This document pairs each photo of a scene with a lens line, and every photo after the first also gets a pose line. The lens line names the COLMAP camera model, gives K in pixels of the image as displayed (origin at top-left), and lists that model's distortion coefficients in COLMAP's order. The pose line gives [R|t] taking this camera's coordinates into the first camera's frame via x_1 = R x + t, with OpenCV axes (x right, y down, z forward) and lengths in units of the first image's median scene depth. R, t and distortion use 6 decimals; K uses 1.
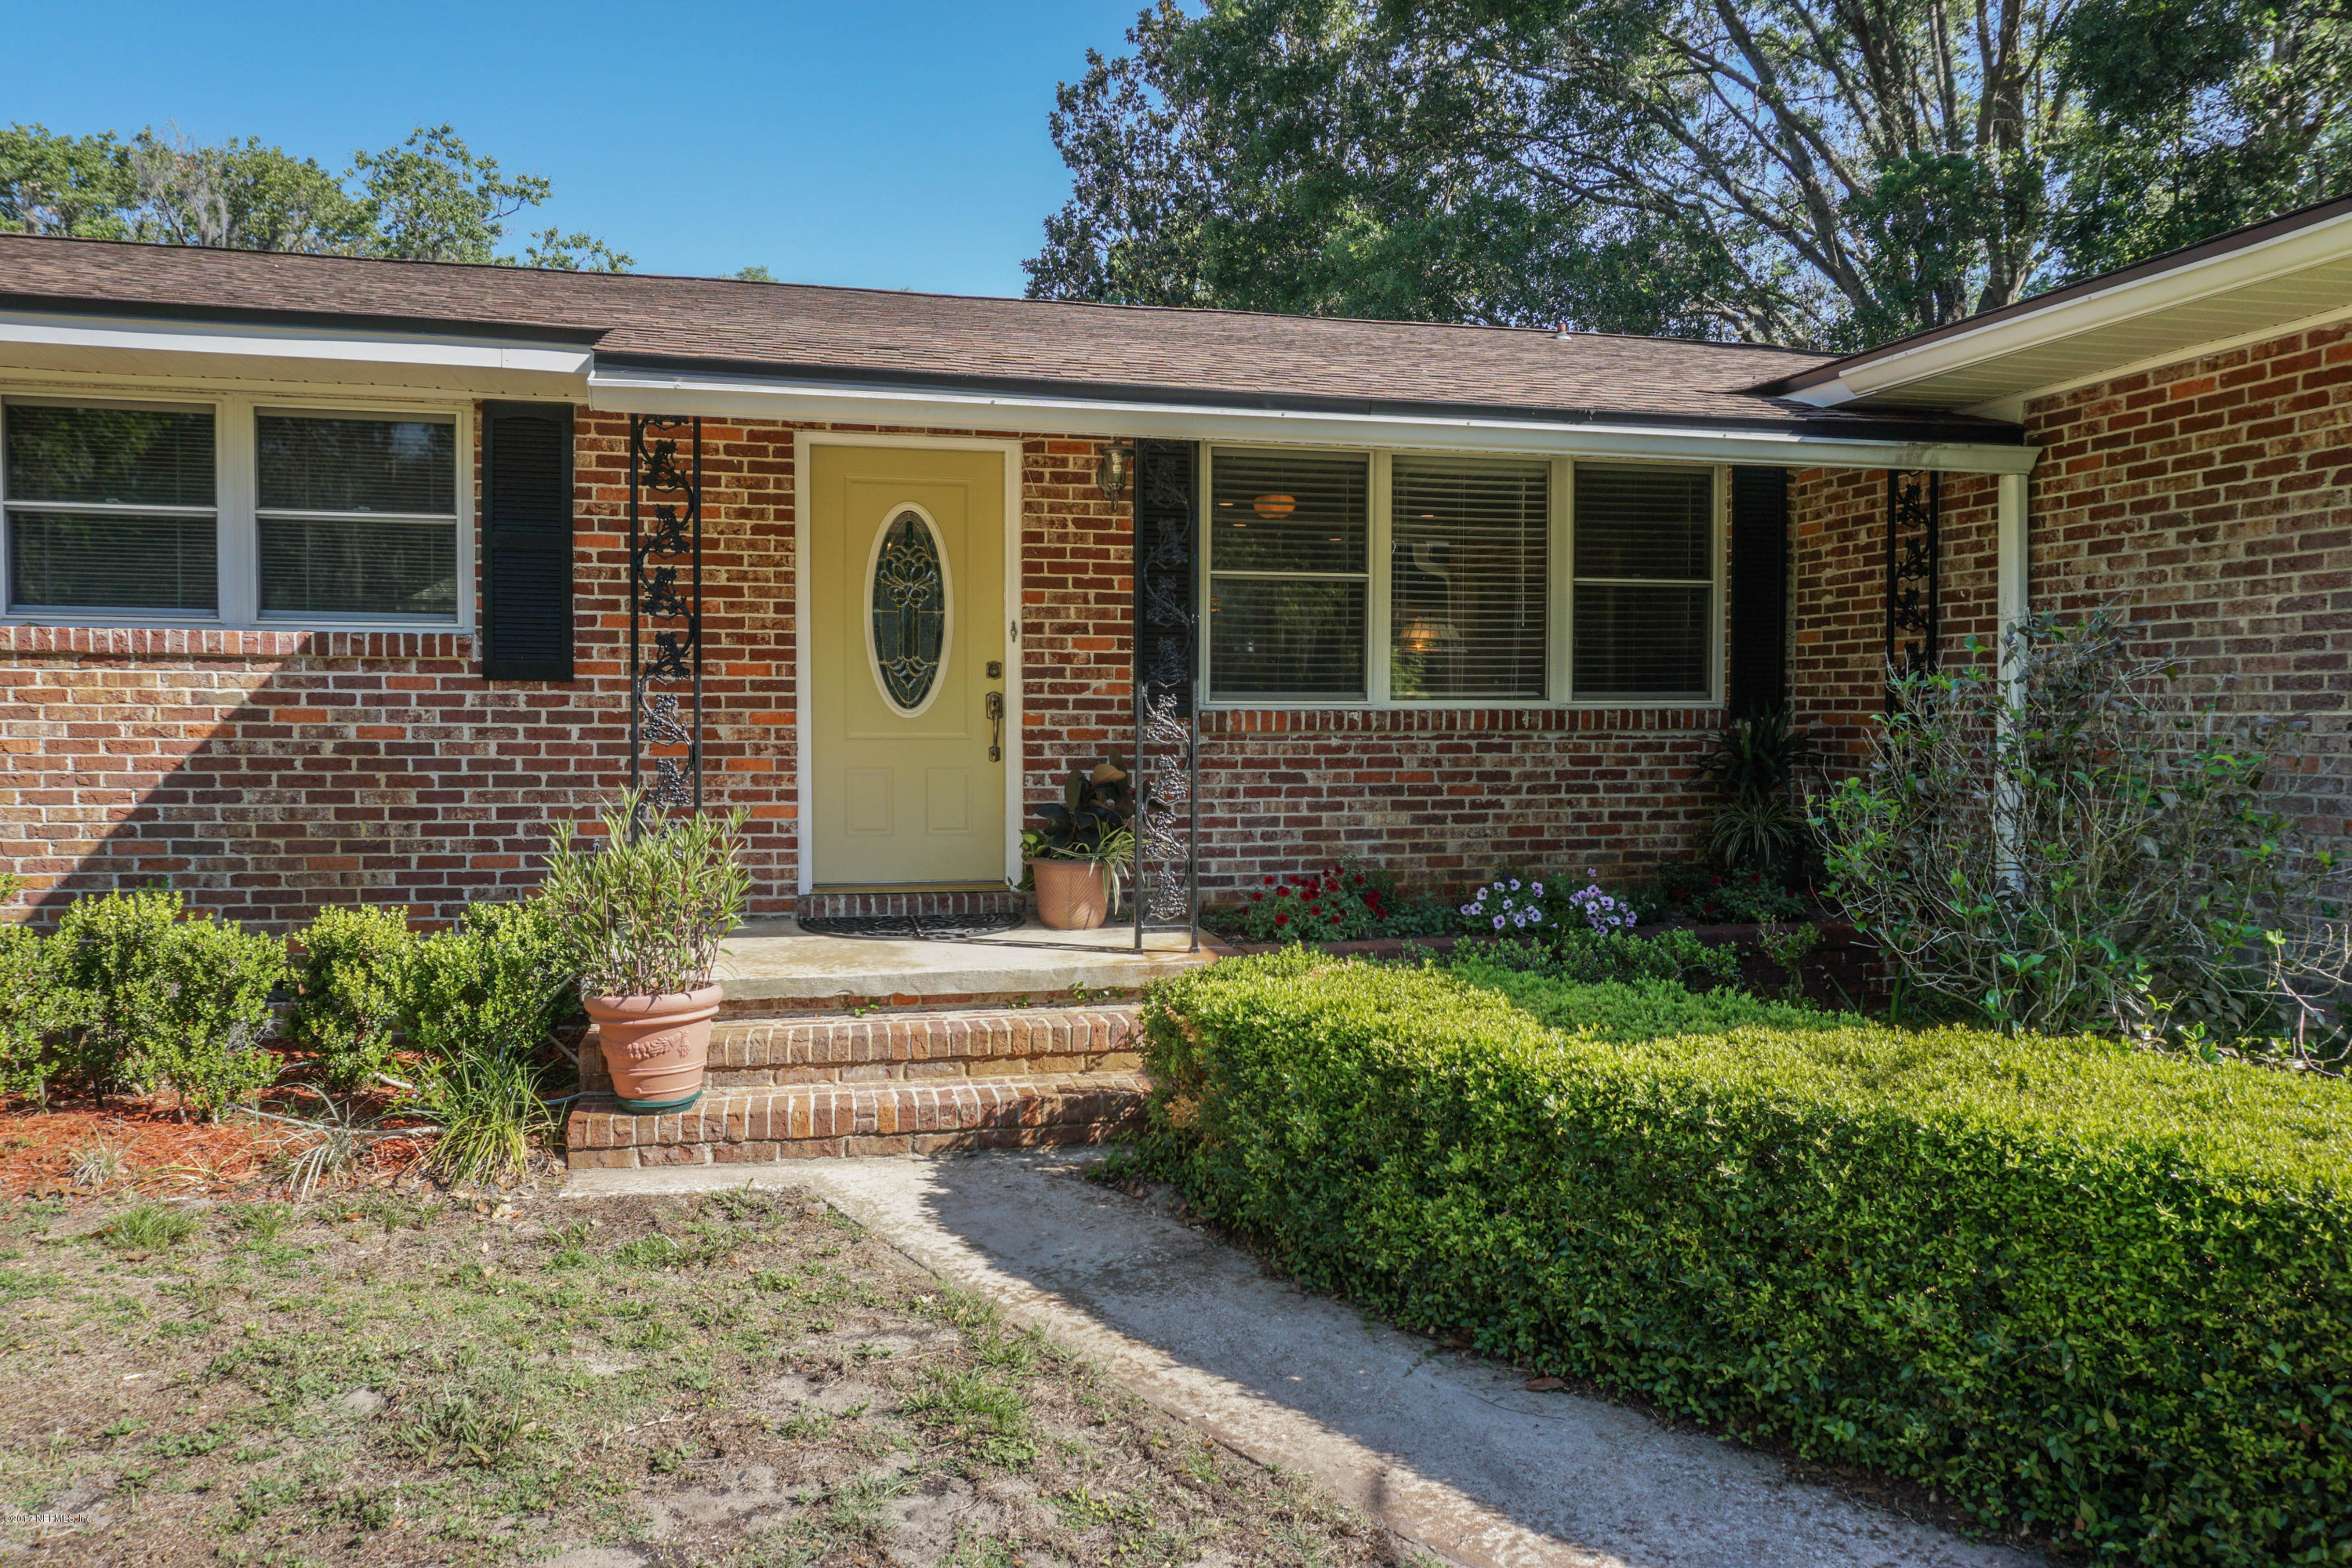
lens RADIAL K [[1592.1, 0, 1193.7], [0, 1592.1, 774.2], [0, 0, 1]] dist [-0.049247, 0.023831]
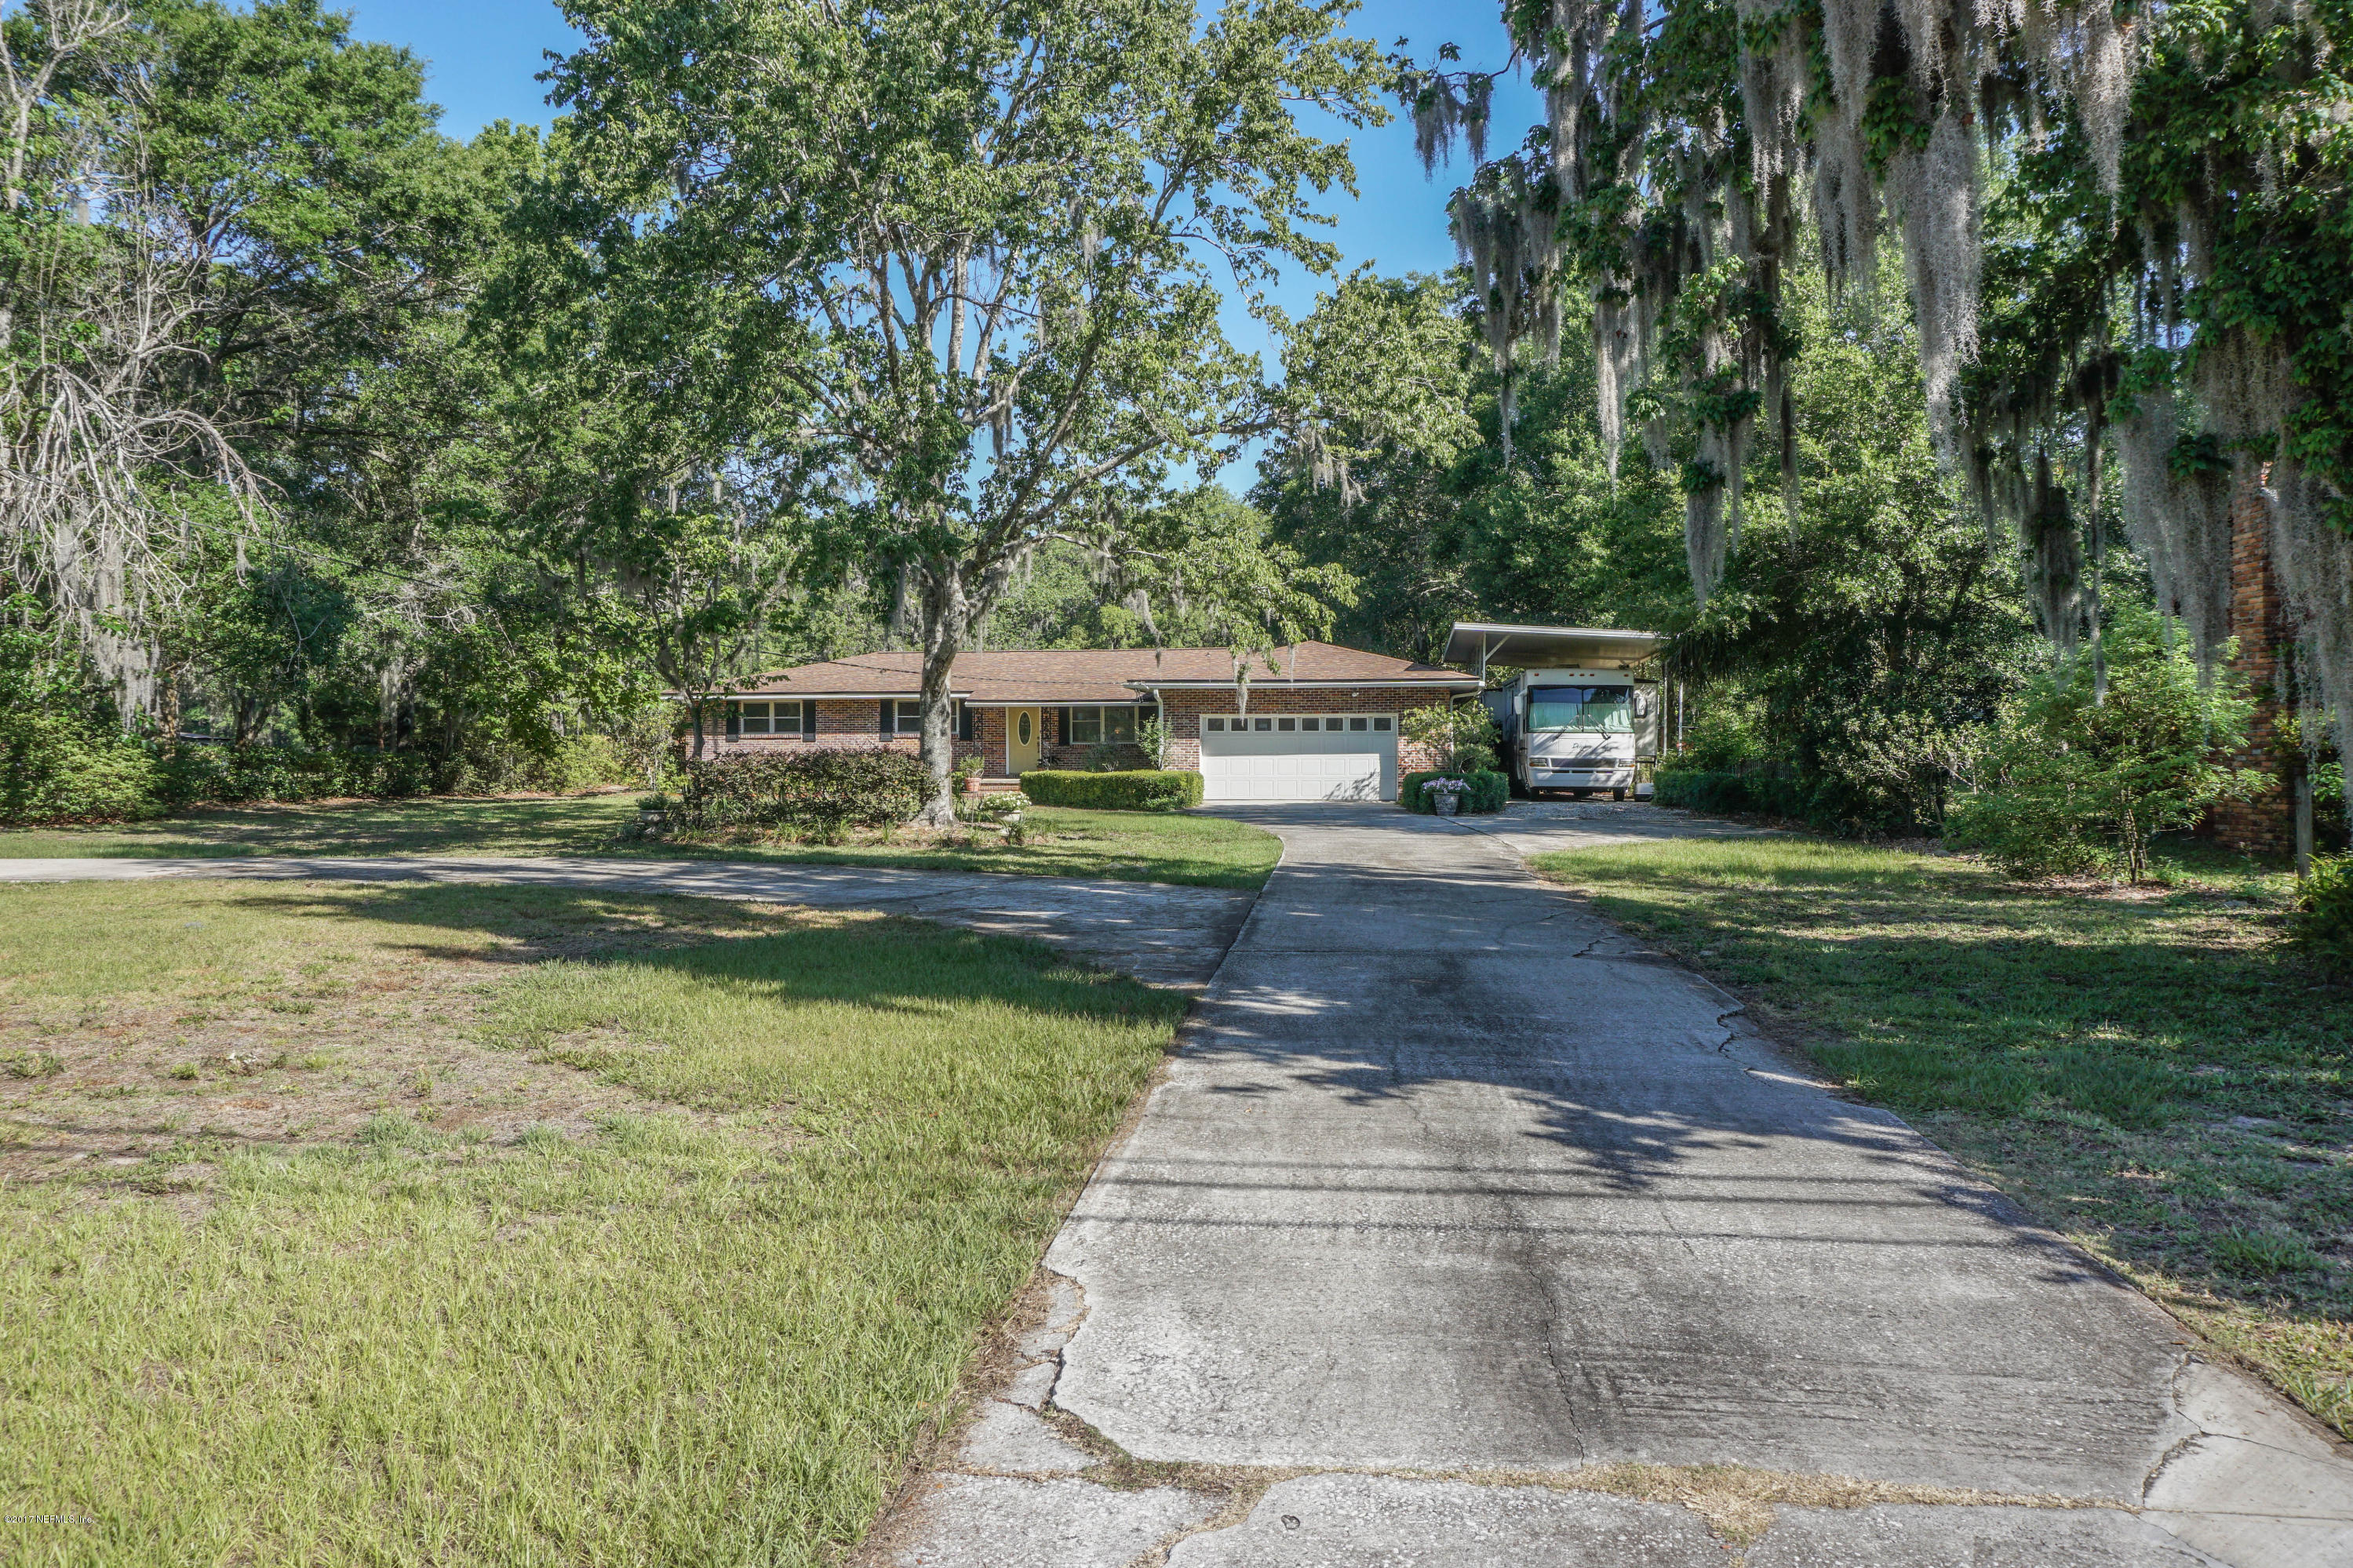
lens RADIAL K [[1592.6, 0, 1194.2], [0, 1592.6, 774.2], [0, 0, 1]] dist [-0.049247, 0.023831]
pose [[0.928772, -0.004753, -0.370622, 2.878077], [-0.010720, 0.999155, -0.039677, 0.327470], [0.370497, 0.040824, 0.927936, -4.724916]]
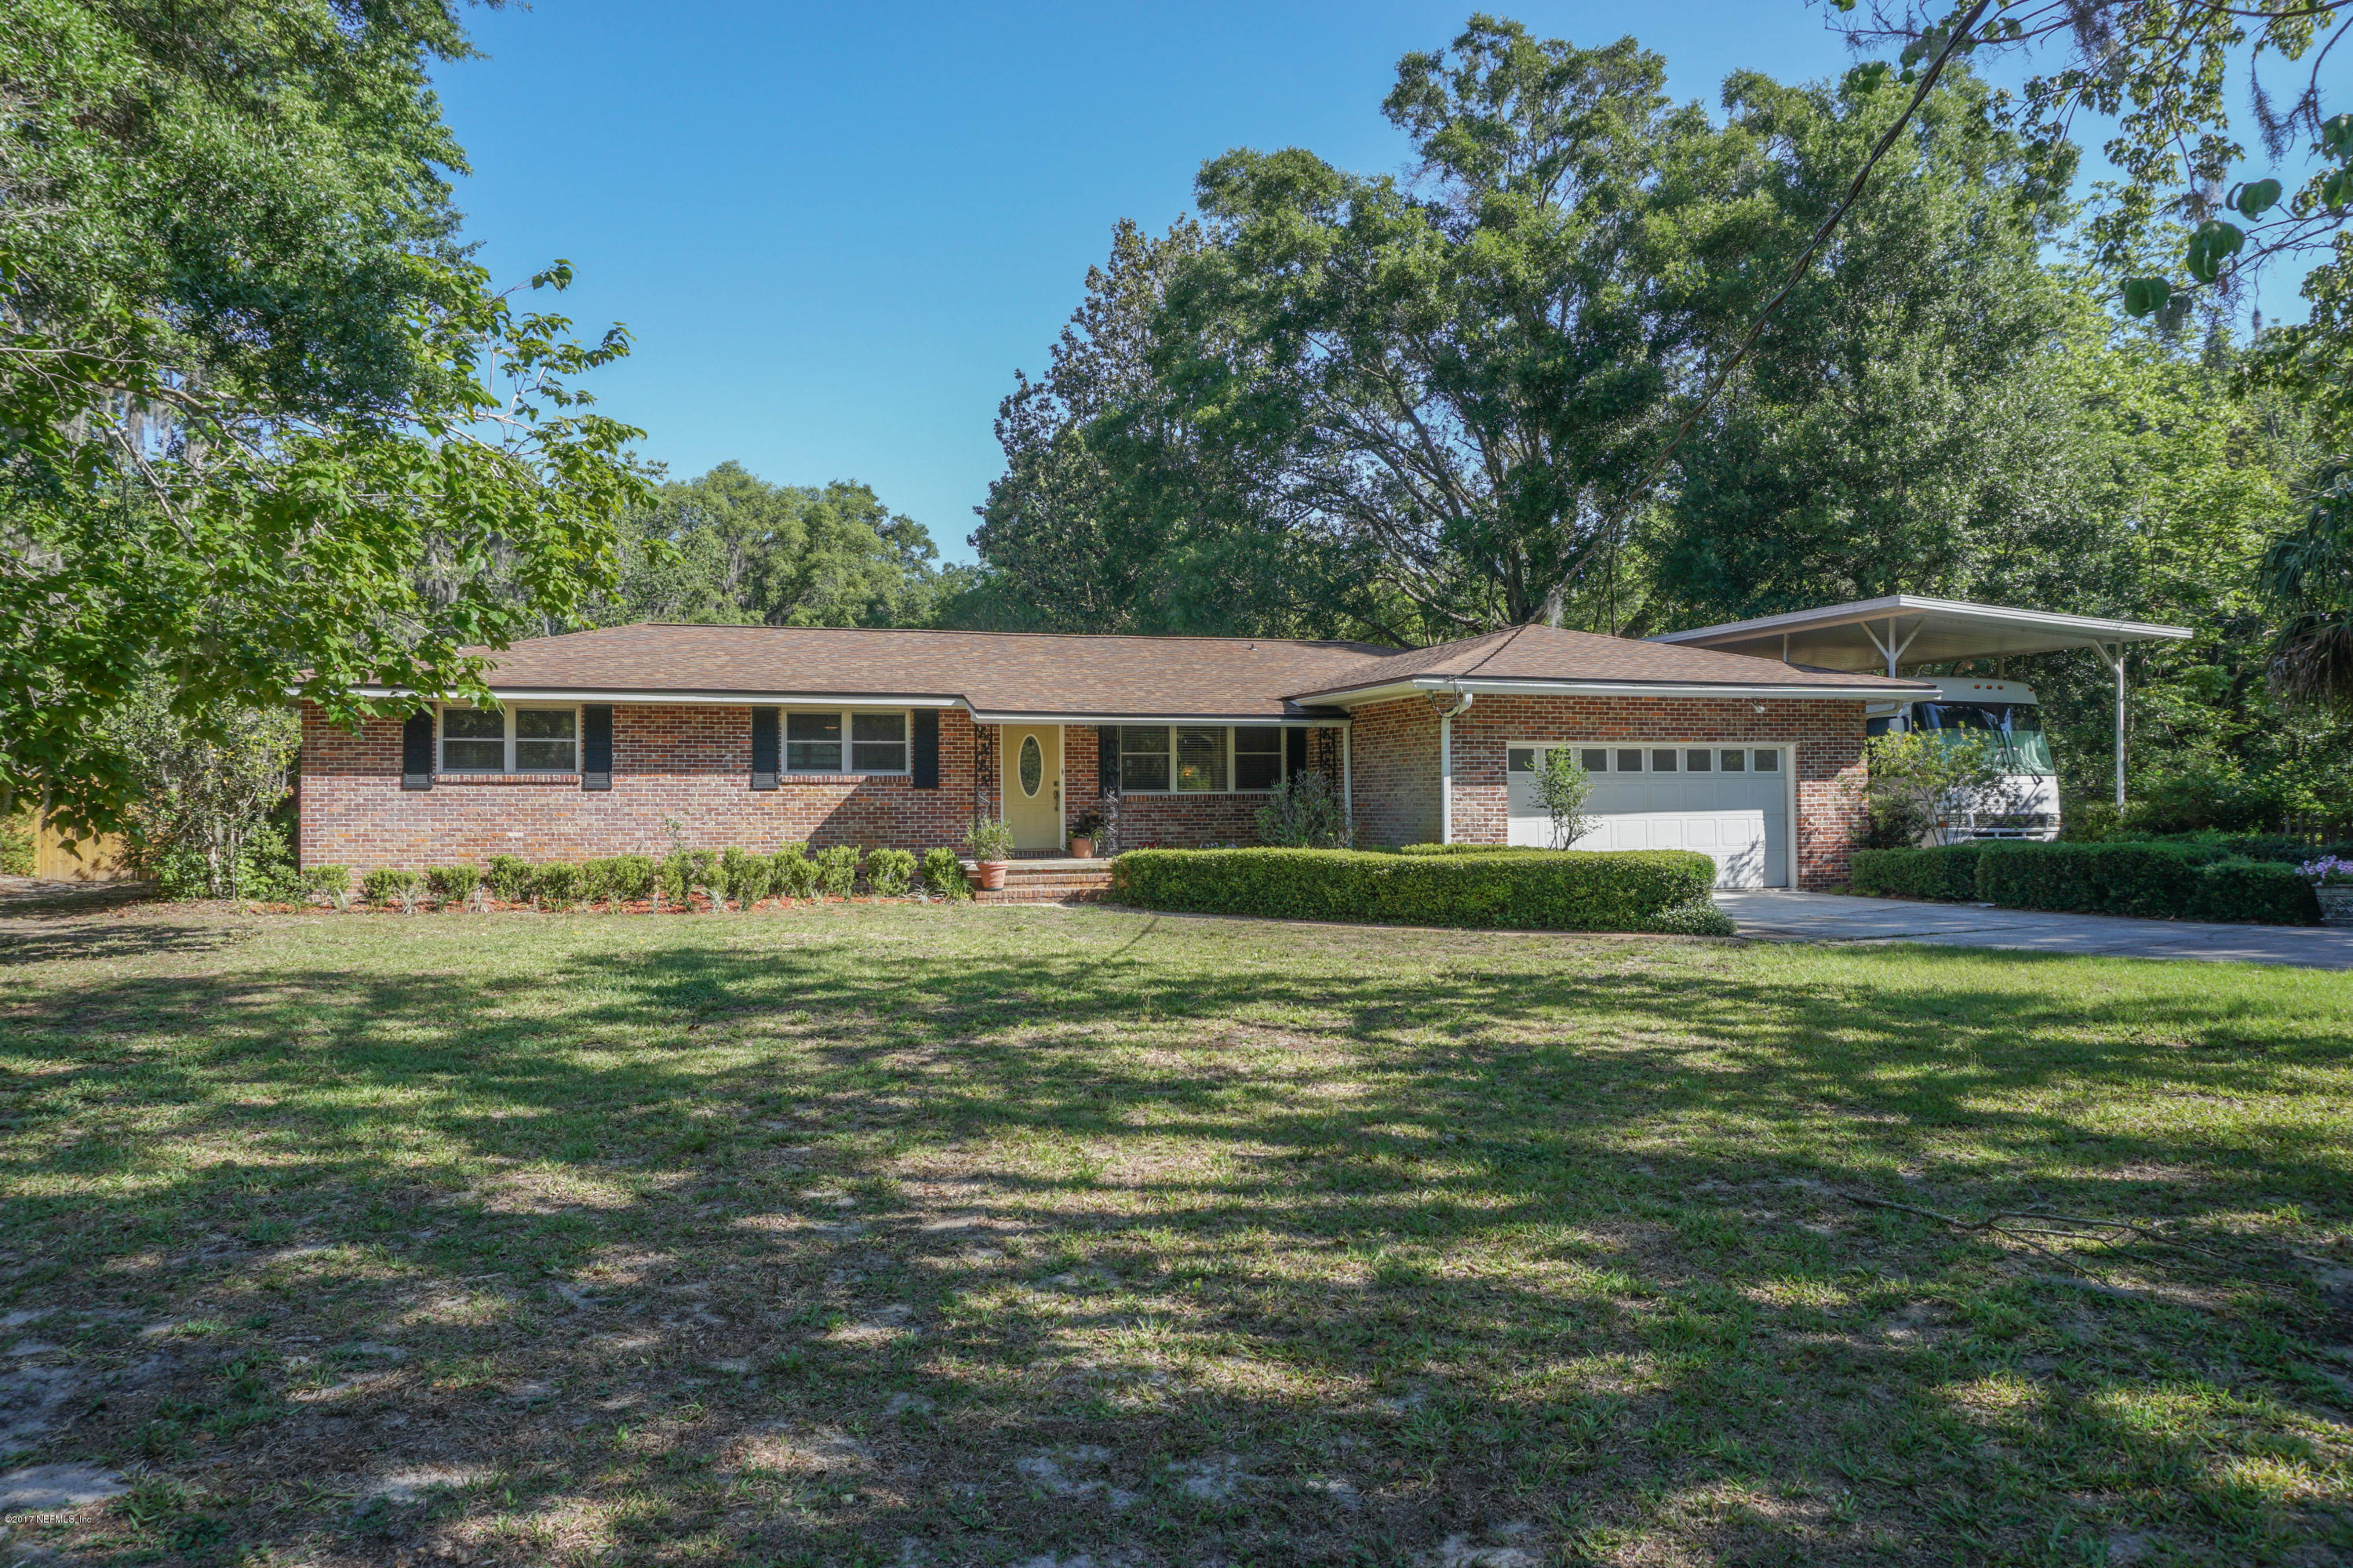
lens RADIAL K [[1592.6, 0, 1194.2], [0, 1592.6, 774.2], [0, 0, 1]] dist [-0.049247, 0.023831]
pose [[0.996794, -0.012602, 0.079017, -0.108382], [0.017722, 0.997765, -0.064428, 0.141810], [-0.078028, 0.065621, 0.994789, -2.479329]]
